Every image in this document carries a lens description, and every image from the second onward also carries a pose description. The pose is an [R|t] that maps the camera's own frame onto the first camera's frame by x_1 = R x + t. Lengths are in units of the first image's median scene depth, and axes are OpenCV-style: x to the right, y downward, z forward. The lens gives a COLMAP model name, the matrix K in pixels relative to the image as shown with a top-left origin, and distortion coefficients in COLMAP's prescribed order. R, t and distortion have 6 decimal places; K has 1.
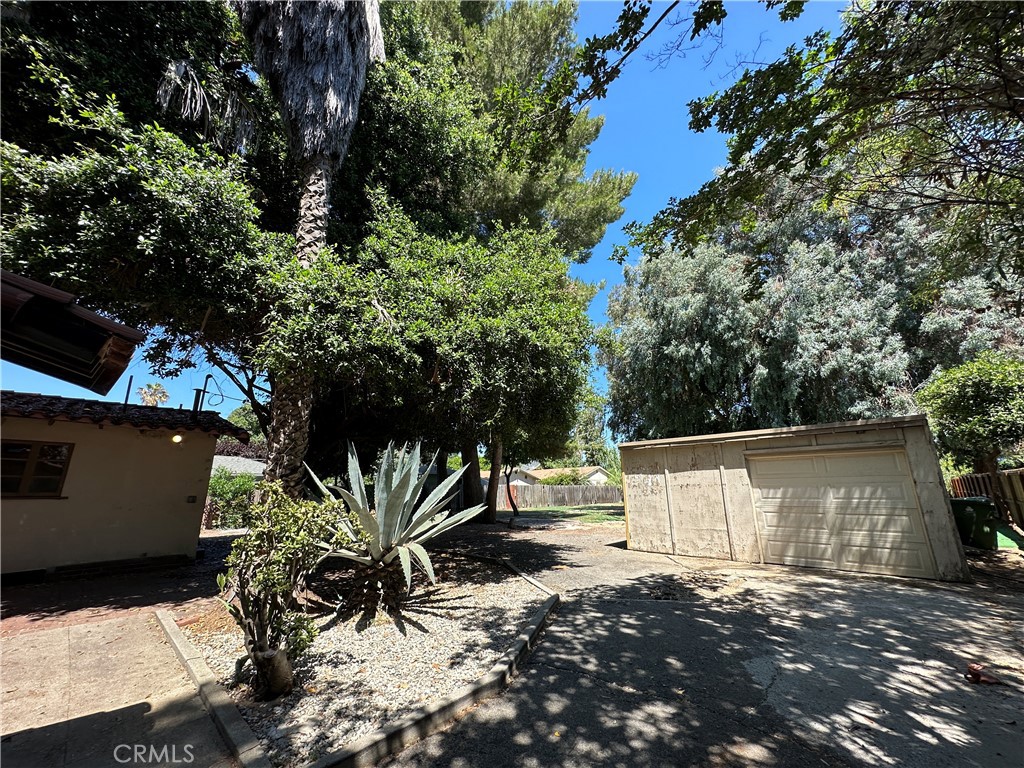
lens RADIAL K [[413.2, 0, 510.5], [0, 413.2, 381.5], [0, 0, 1]] dist [-0.000834, -0.000591]
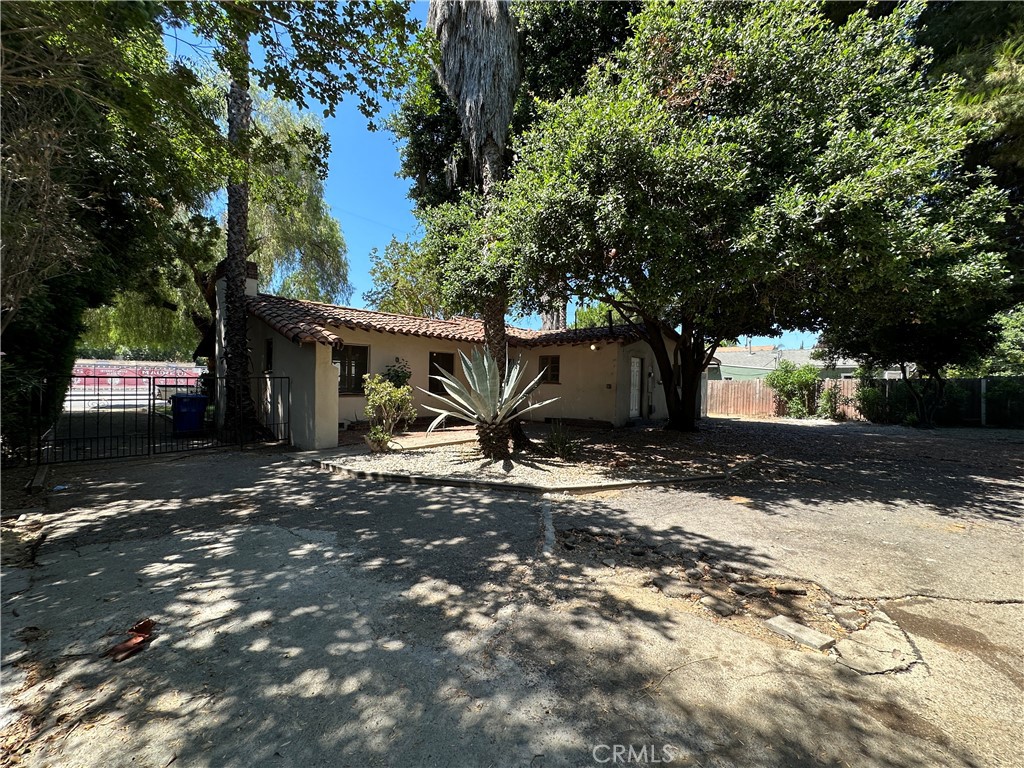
lens RADIAL K [[413.2, 0, 510.8], [0, 413.2, 384.4], [0, 0, 1]] dist [-0.000834, -0.000591]
pose [[0.015413, 0.016284, -0.999749, 1.803185], [0.240480, 0.970458, 0.019515, 0.428812], [0.970532, -0.240720, 0.011042, 1.673635]]
